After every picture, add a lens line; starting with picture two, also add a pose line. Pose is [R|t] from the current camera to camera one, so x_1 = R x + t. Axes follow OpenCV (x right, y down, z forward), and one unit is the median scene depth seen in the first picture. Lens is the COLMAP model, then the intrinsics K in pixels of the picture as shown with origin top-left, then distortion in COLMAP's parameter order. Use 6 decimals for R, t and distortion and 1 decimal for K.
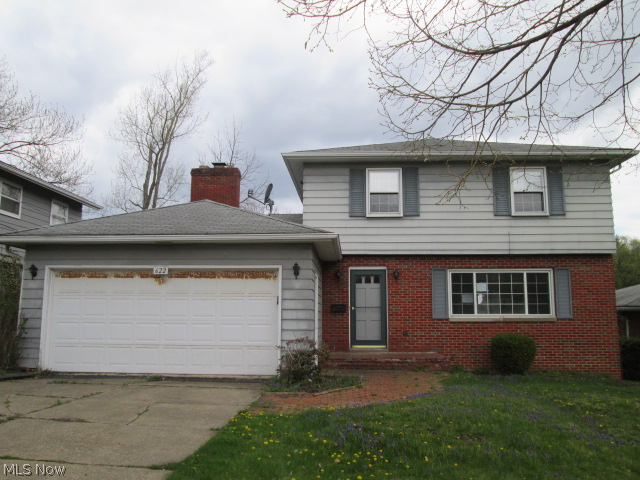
lens RADIAL K [[517.9, 0, 320.0], [0, 517.9, 240.0], [0, 0, 1]] dist [-0.028065, -0.000657]
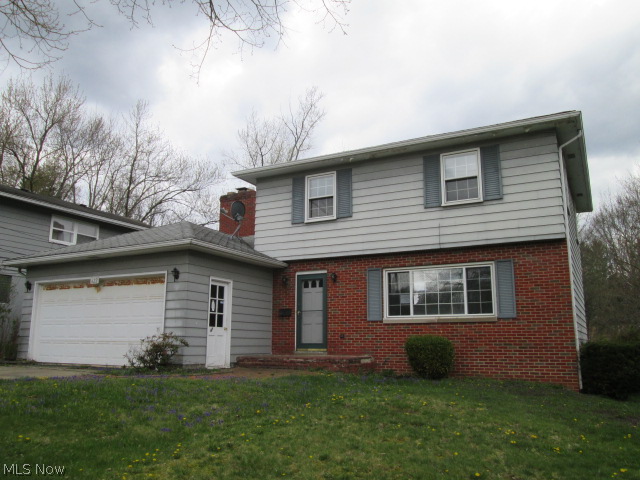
lens RADIAL K [[517.9, 0, 320.0], [0, 517.9, 240.0], [0, 0, 1]] dist [-0.028065, -0.000657]
pose [[0.909910, -0.080439, -0.406932, 0.541148], [0.060262, 0.996244, -0.062183, 0.056191], [0.410405, 0.032059, 0.911340, 0.076865]]
